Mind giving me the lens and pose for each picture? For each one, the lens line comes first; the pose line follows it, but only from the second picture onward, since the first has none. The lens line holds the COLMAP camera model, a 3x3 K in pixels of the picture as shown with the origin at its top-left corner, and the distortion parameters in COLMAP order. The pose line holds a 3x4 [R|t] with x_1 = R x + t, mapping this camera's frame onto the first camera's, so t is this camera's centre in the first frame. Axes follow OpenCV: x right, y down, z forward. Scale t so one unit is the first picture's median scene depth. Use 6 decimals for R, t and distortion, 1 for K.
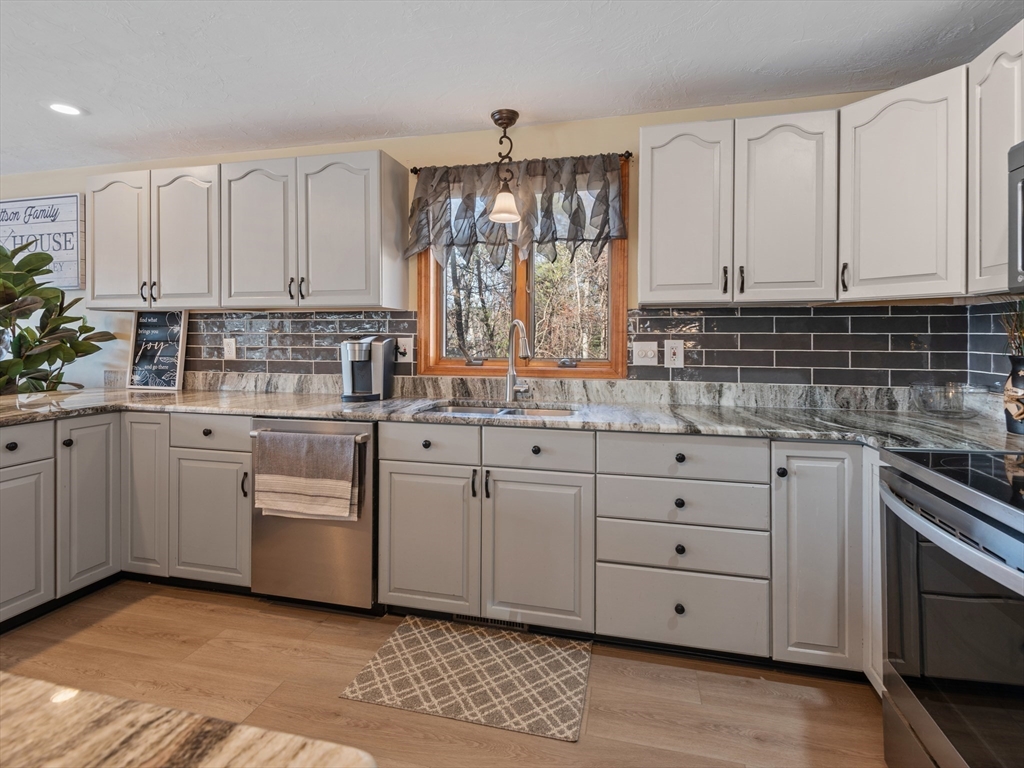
lens RADIAL K [[508.0, 0, 528.9], [0, 508.0, 342.0], [0, 0, 1]] dist [0.032632, -0.020995]
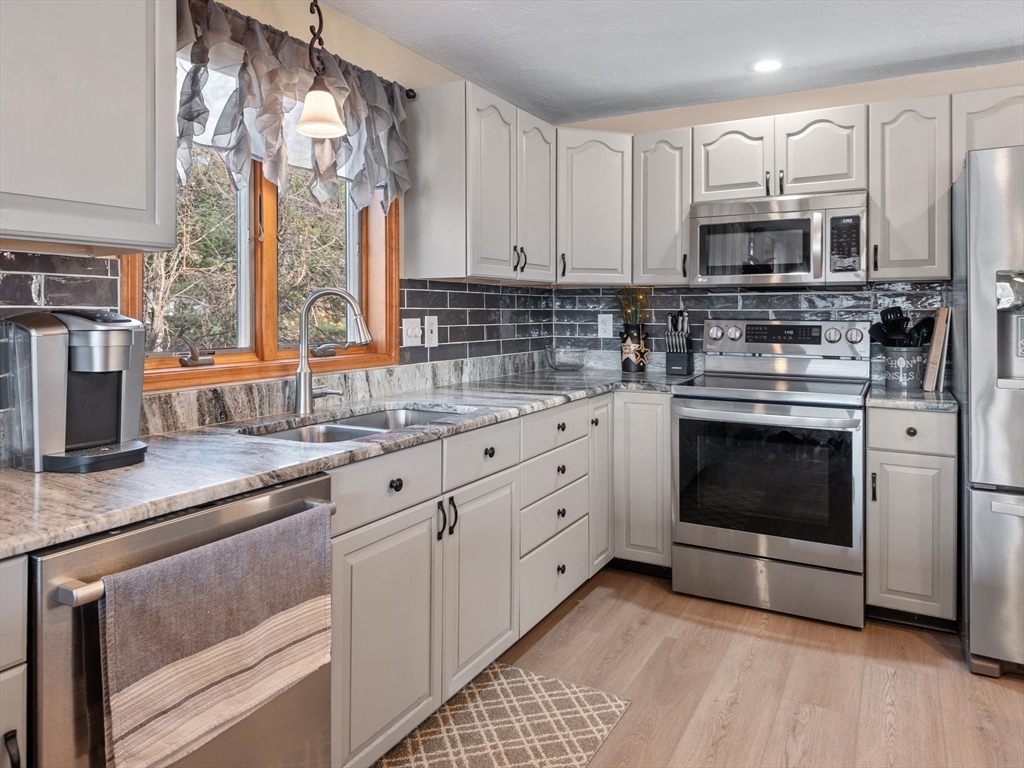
lens RADIAL K [[703.6, 0, 512.2], [0, 703.6, 311.0], [0, 0, 1]] dist [0.042384, -0.000097]
pose [[0.260648, -0.003188, 0.965429, -0.856209], [0.004977, 0.999986, 0.001959, -0.014005], [-0.965421, 0.004294, 0.260660, 0.530275]]
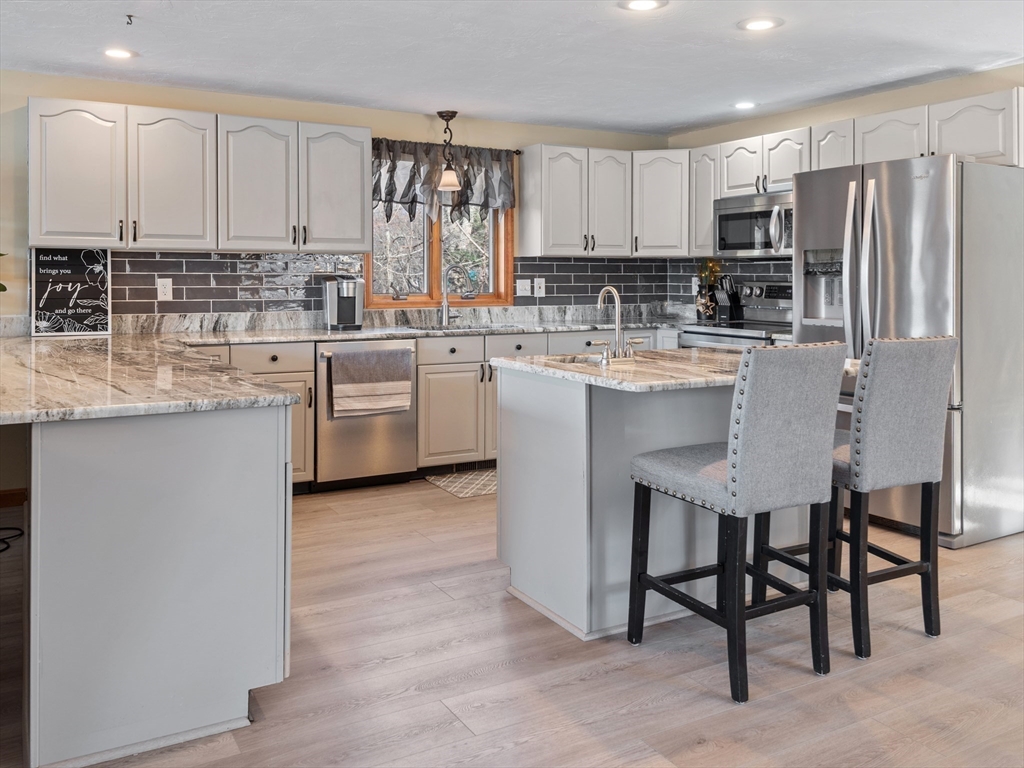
lens RADIAL K [[833.6, 0, 454.9], [0, 833.6, 300.1], [0, 0, 1]] dist [0.012906, -0.002062]
pose [[0.753983, -0.021144, 0.656553, -1.493399], [0.007317, 0.999690, 0.023792, -0.000295], [-0.656853, -0.013135, 0.753904, -0.680153]]
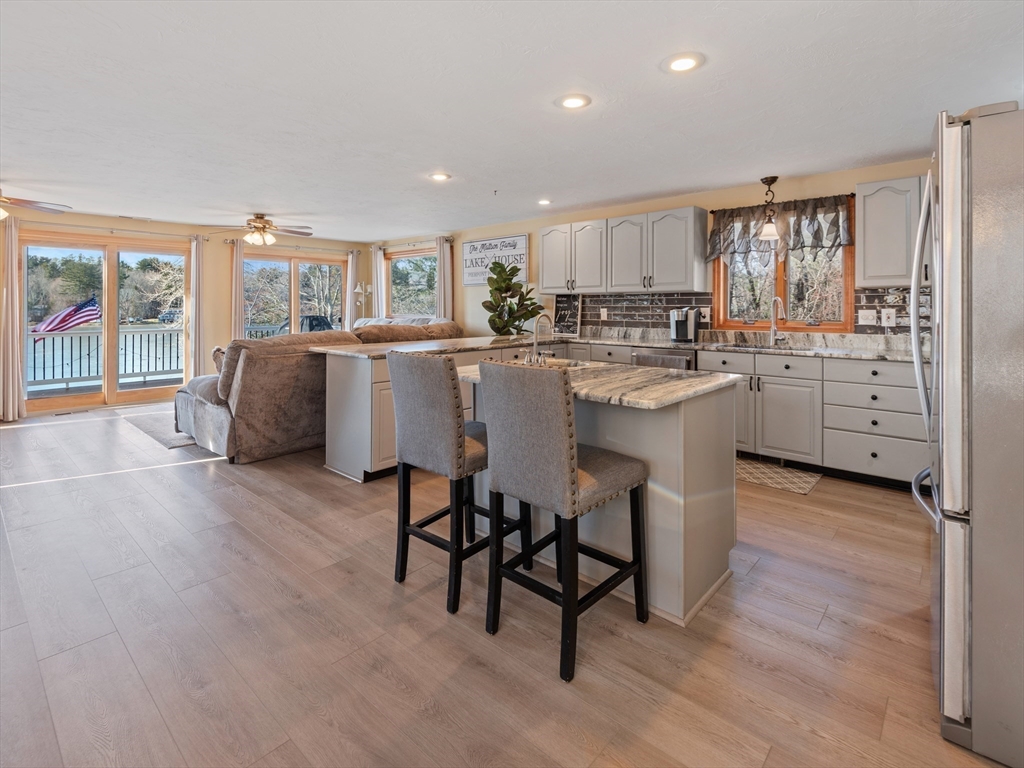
lens RADIAL K [[500.3, 0, 540.8], [0, 500.3, 310.6], [0, 0, 1]] dist [0.038227, -0.017632]
pose [[0.887128, -0.000667, -0.461522, 0.054618], [-0.000250, 0.999998, -0.001925, 0.005394], [0.461523, 0.001823, 0.887127, -0.864677]]
